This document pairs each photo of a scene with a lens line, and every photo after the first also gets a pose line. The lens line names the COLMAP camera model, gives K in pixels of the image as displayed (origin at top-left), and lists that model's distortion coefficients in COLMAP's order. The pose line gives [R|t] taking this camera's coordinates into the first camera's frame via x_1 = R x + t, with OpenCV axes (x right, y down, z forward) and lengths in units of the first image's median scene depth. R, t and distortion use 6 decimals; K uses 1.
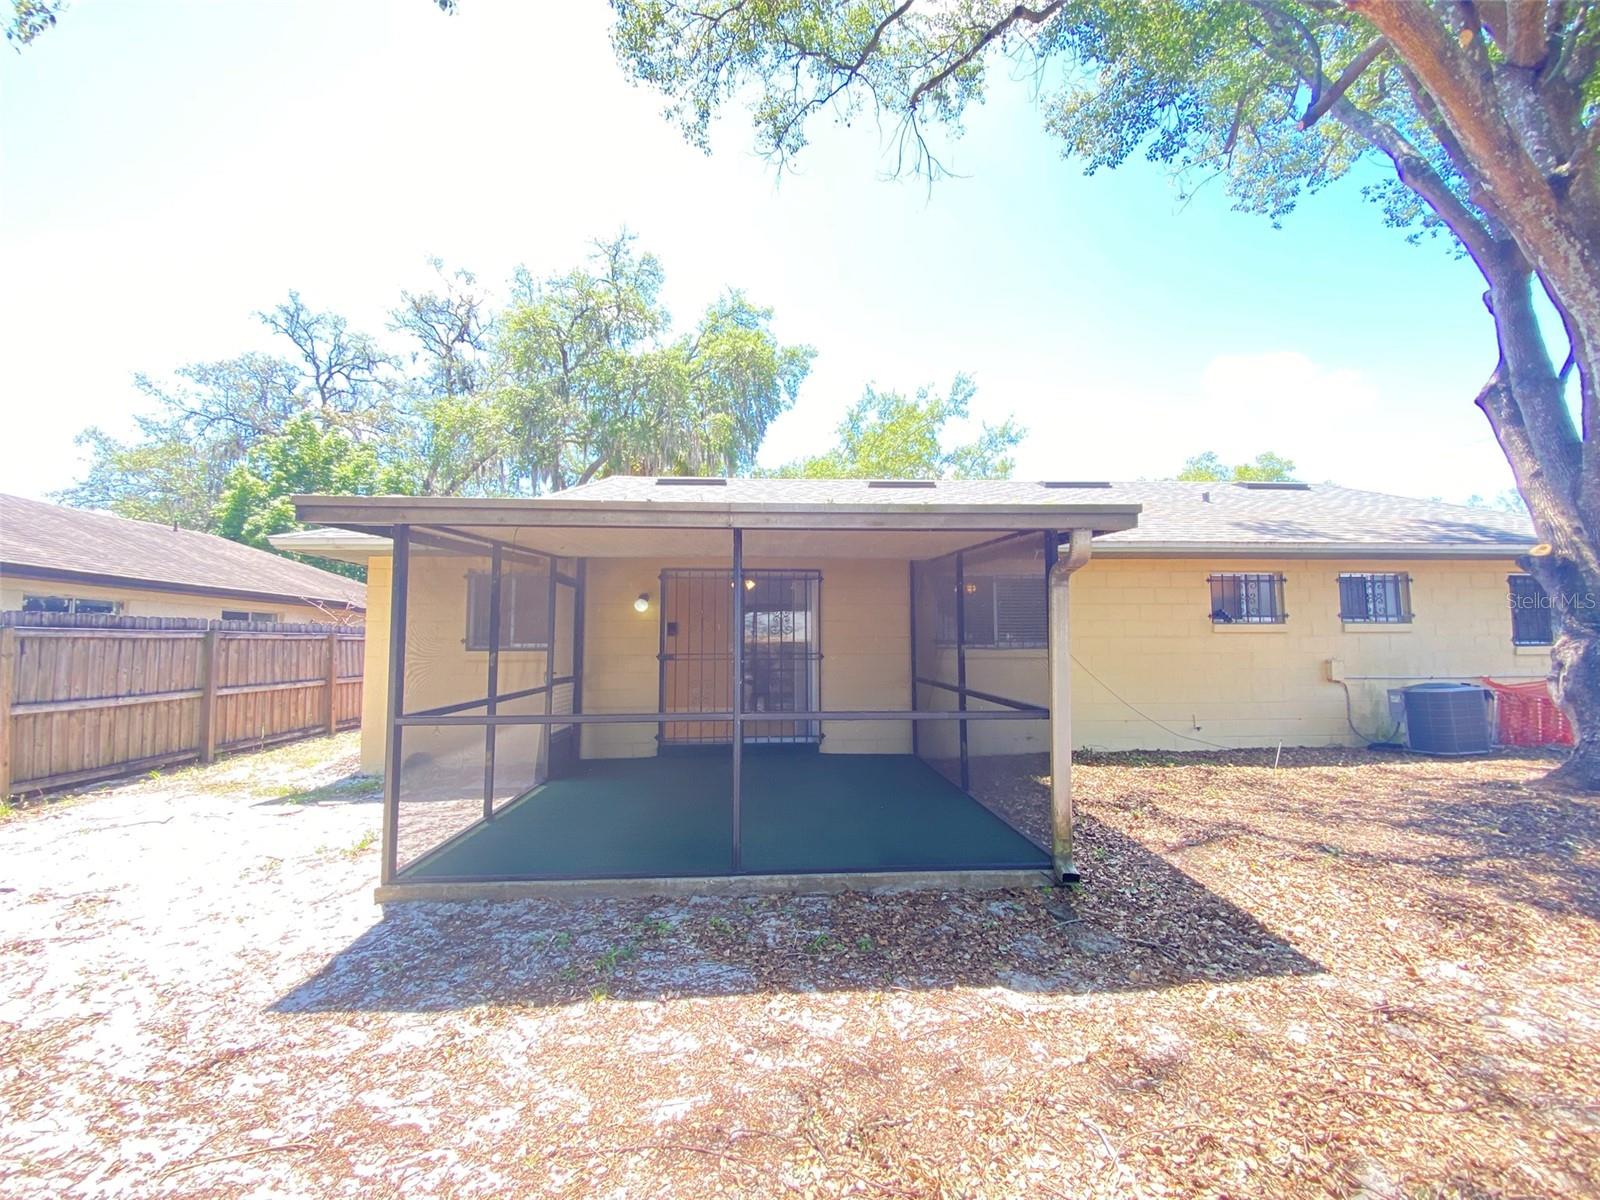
lens RADIAL K [[651.2, 0, 806.9], [0, 651.2, 598.8], [0, 0, 1]] dist [0.009331, -0.016638]
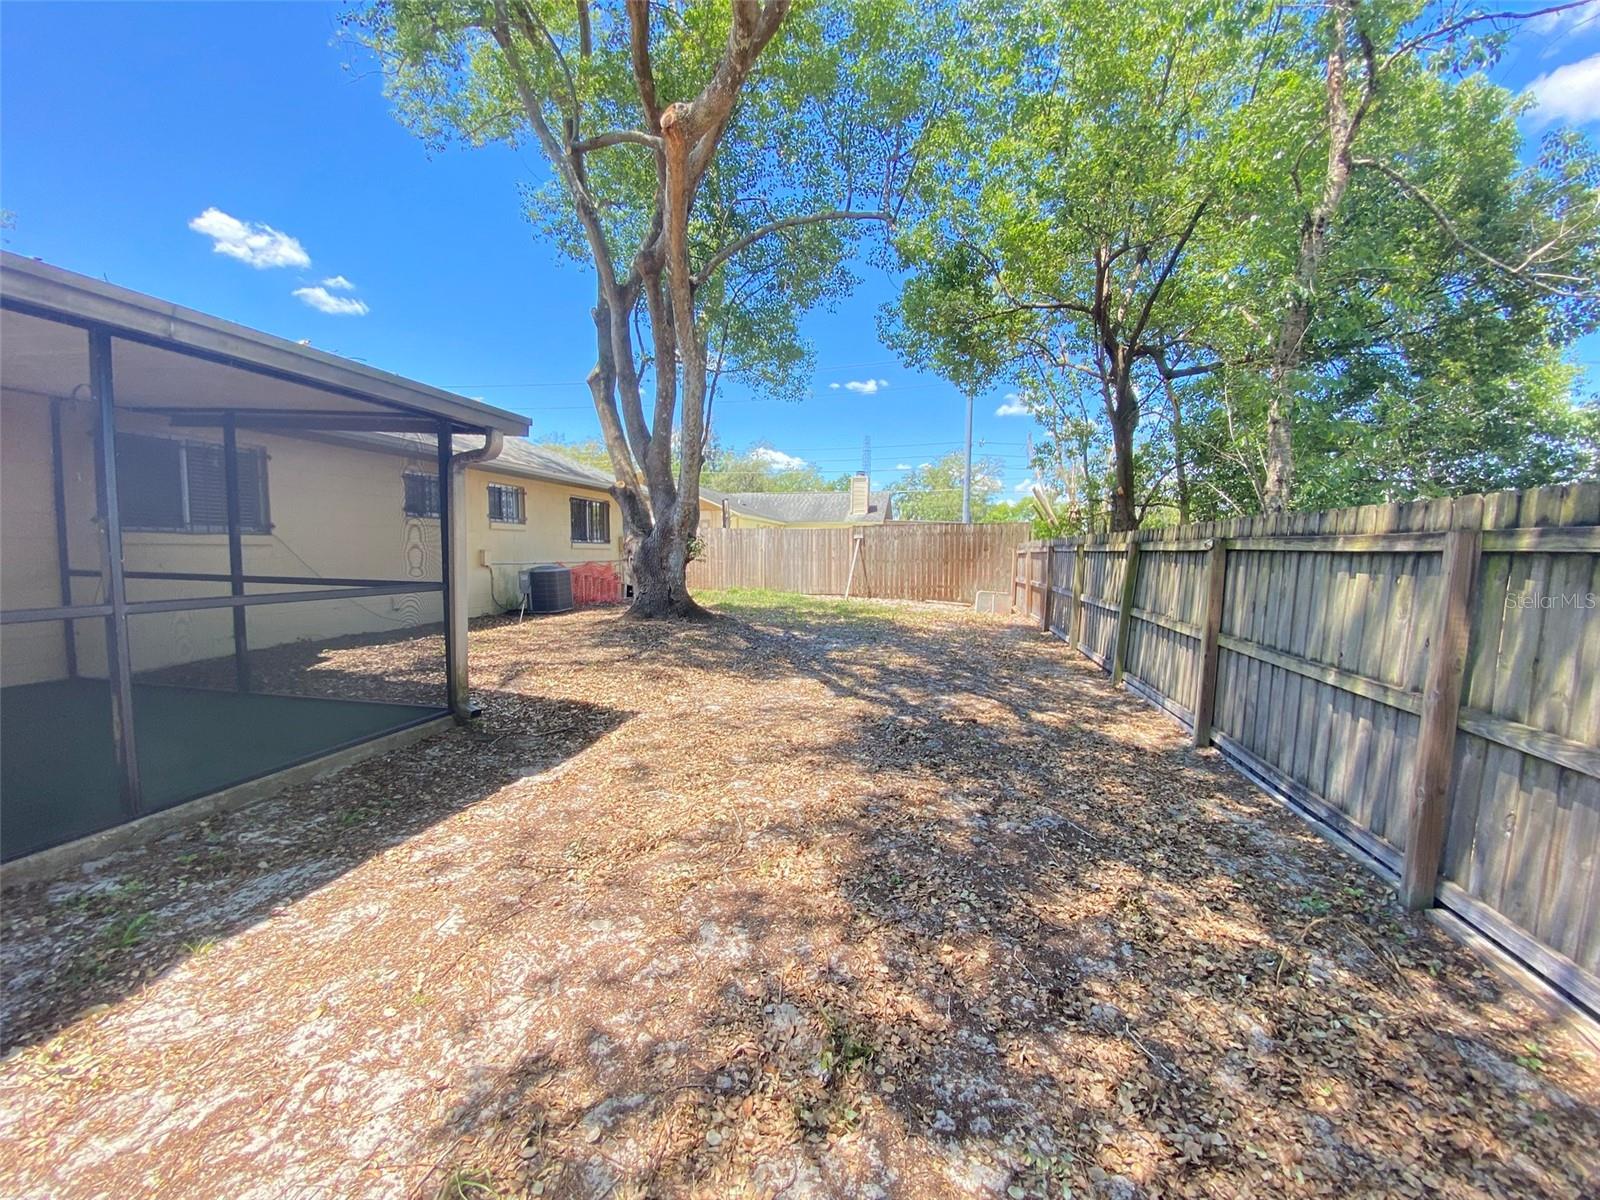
lens RADIAL K [[651.2, 0, 806.9], [0, 651.2, 598.8], [0, 0, 1]] dist [0.009331, -0.016638]
pose [[0.248438, -0.064875, 0.966473, -0.667198], [-0.083364, 0.992621, 0.088059, 0.050602], [-0.965054, -0.102446, 0.241197, 0.119452]]
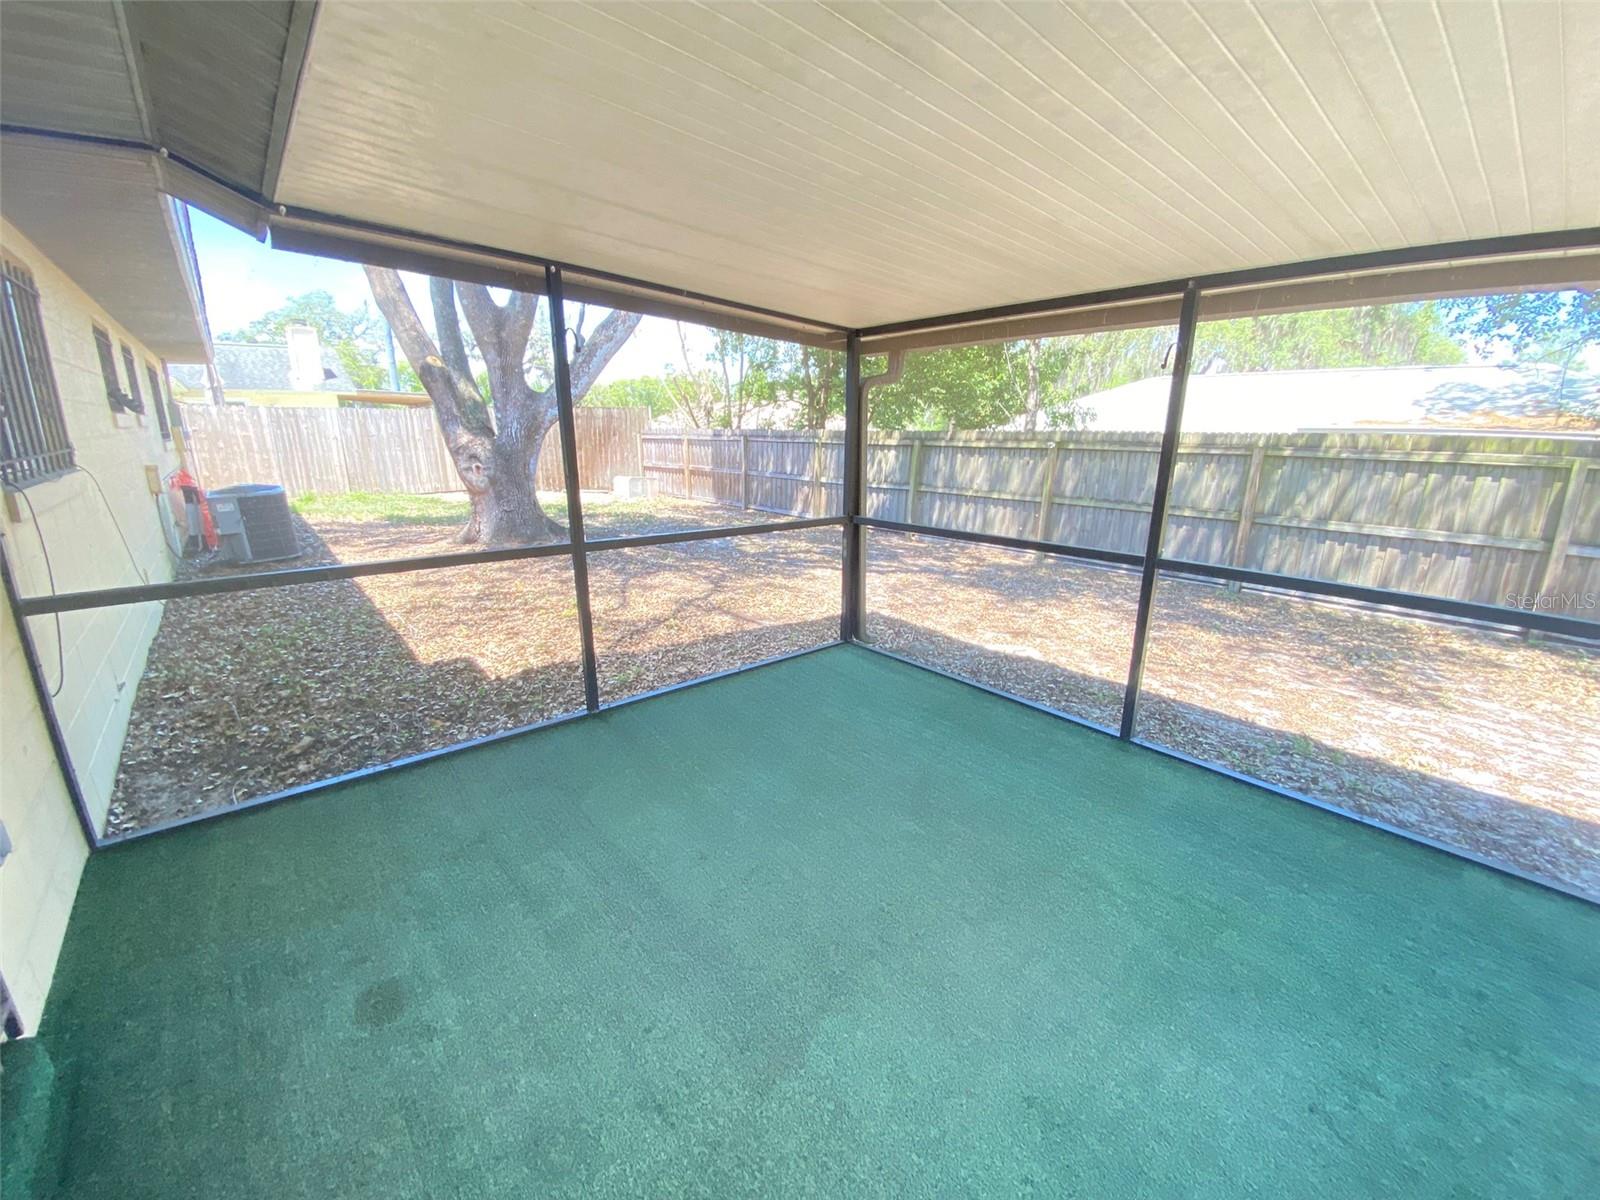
lens RADIAL K [[651.2, 0, 806.9], [0, 651.2, 598.8], [0, 0, 1]] dist [0.009331, -0.016638]
pose [[-0.622593, -0.196880, 0.757374, -0.491090], [-0.060959, 0.977095, 0.203886, 0.107474], [-0.780168, 0.080770, -0.620334, 1.985067]]
